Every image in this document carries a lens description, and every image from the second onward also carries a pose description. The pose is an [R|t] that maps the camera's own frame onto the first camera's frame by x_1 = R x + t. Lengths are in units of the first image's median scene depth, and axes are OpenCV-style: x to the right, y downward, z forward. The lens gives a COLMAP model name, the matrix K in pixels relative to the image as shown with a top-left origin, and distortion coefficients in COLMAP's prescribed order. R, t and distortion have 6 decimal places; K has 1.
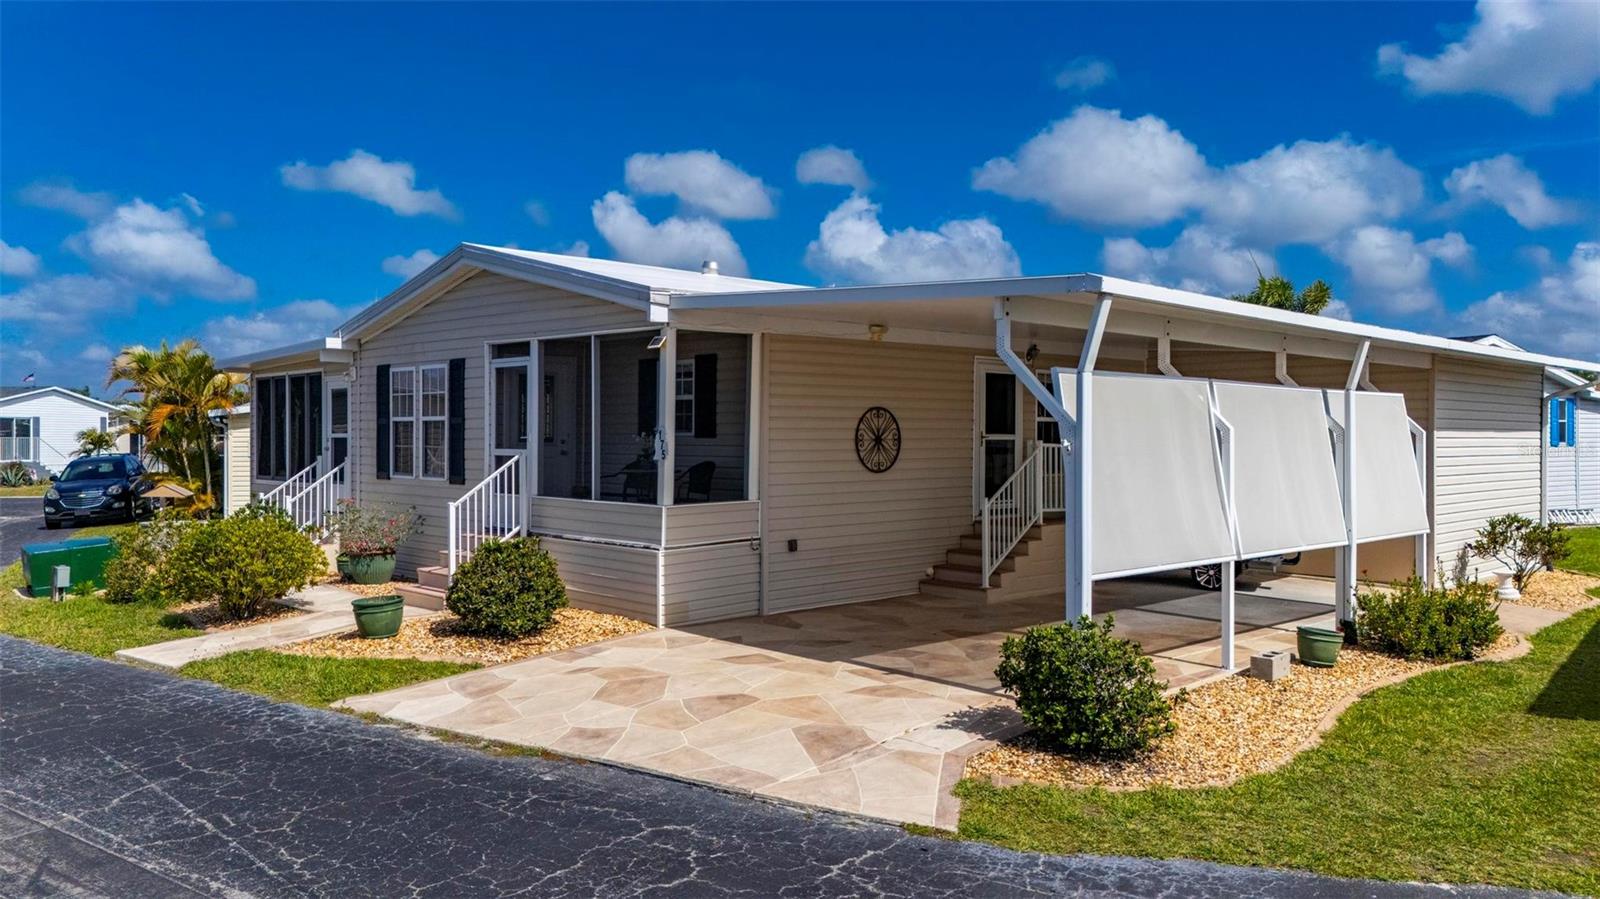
lens RADIAL K [[1181.1, 0, 796.4], [0, 1181.1, 446.7], [0, 0, 1]] dist [0.071078, -0.054735]
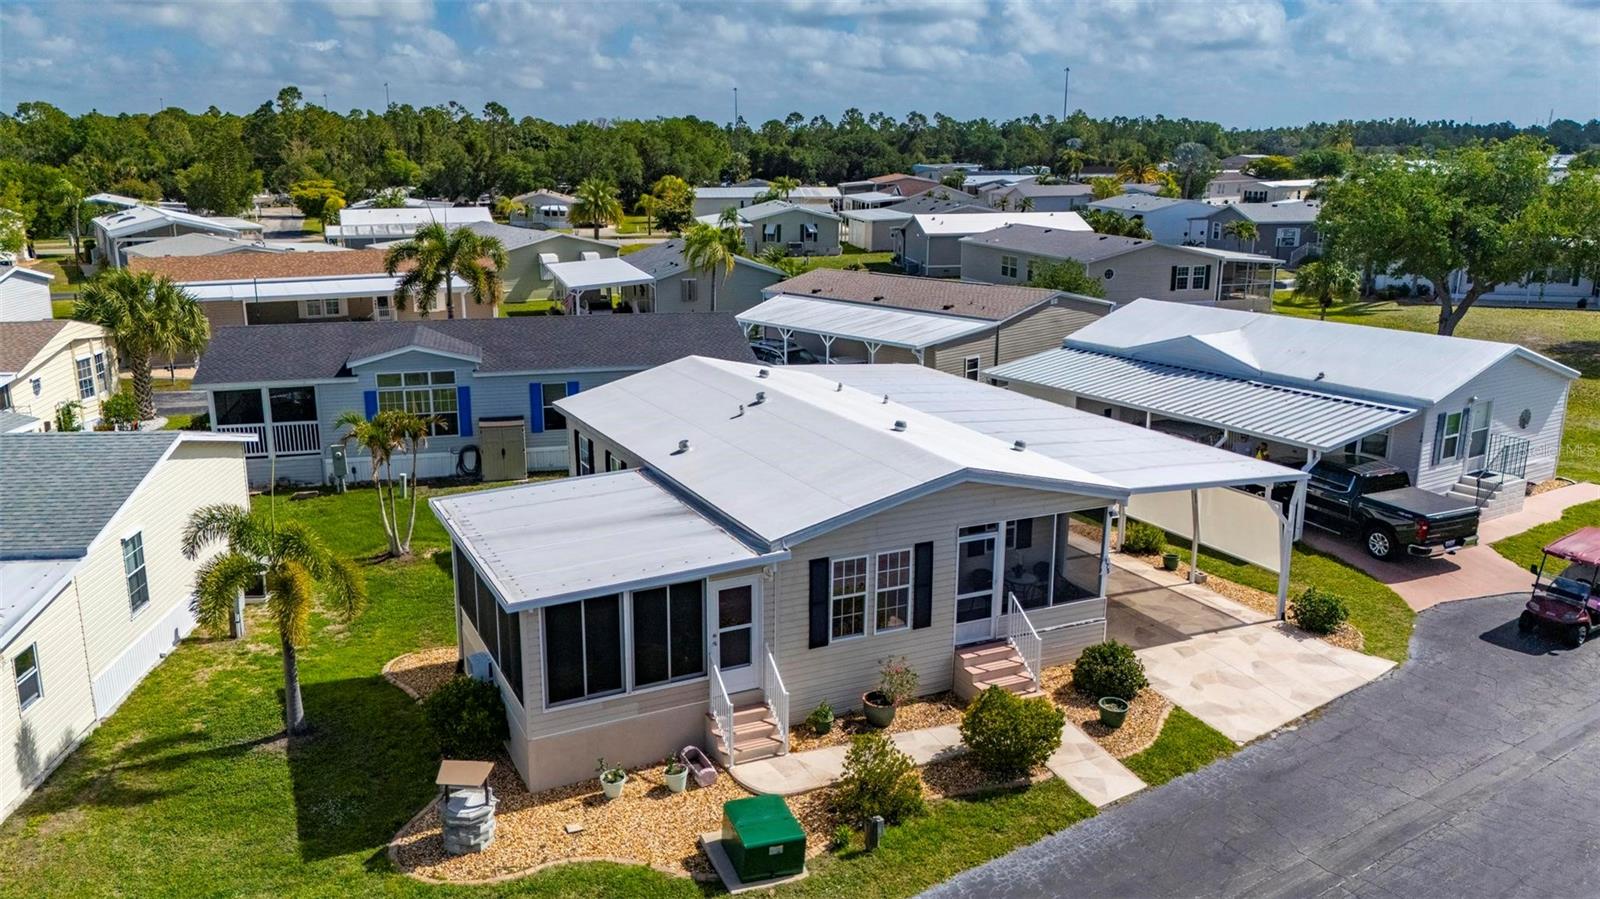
lens RADIAL K [[1163.9, 0, 723.5], [0, 1163.9, 449.9], [0, 0, 1]] dist [0.043925, -0.007097]
pose [[0.330323, -0.220078, 0.917852, -1.644413], [0.016192, 0.973615, 0.227622, -0.509828], [-0.943729, -0.060327, 0.325171, 0.821681]]
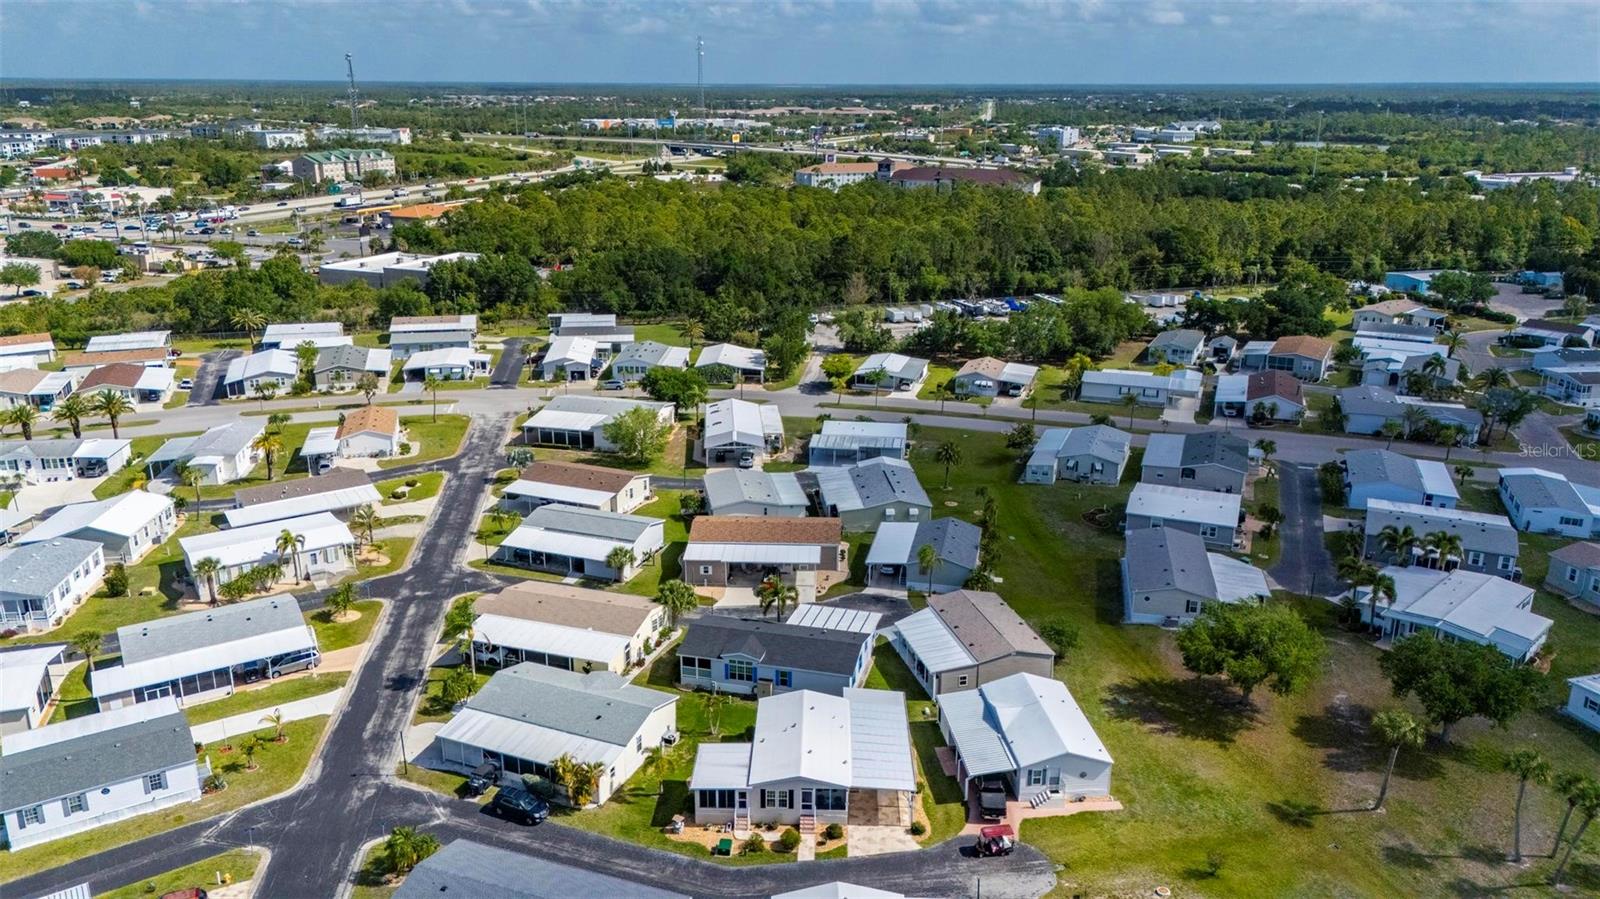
lens RADIAL K [[1203.5, 0, 827.6], [0, 1203.5, 446.3], [0, 0, 1]] dist [0.077892, -0.060095]
pose [[0.709417, -0.215205, 0.671129, -3.940361], [-0.001114, 0.951898, 0.306414, -3.643366], [-0.704788, -0.218123, 0.675053, -2.879855]]
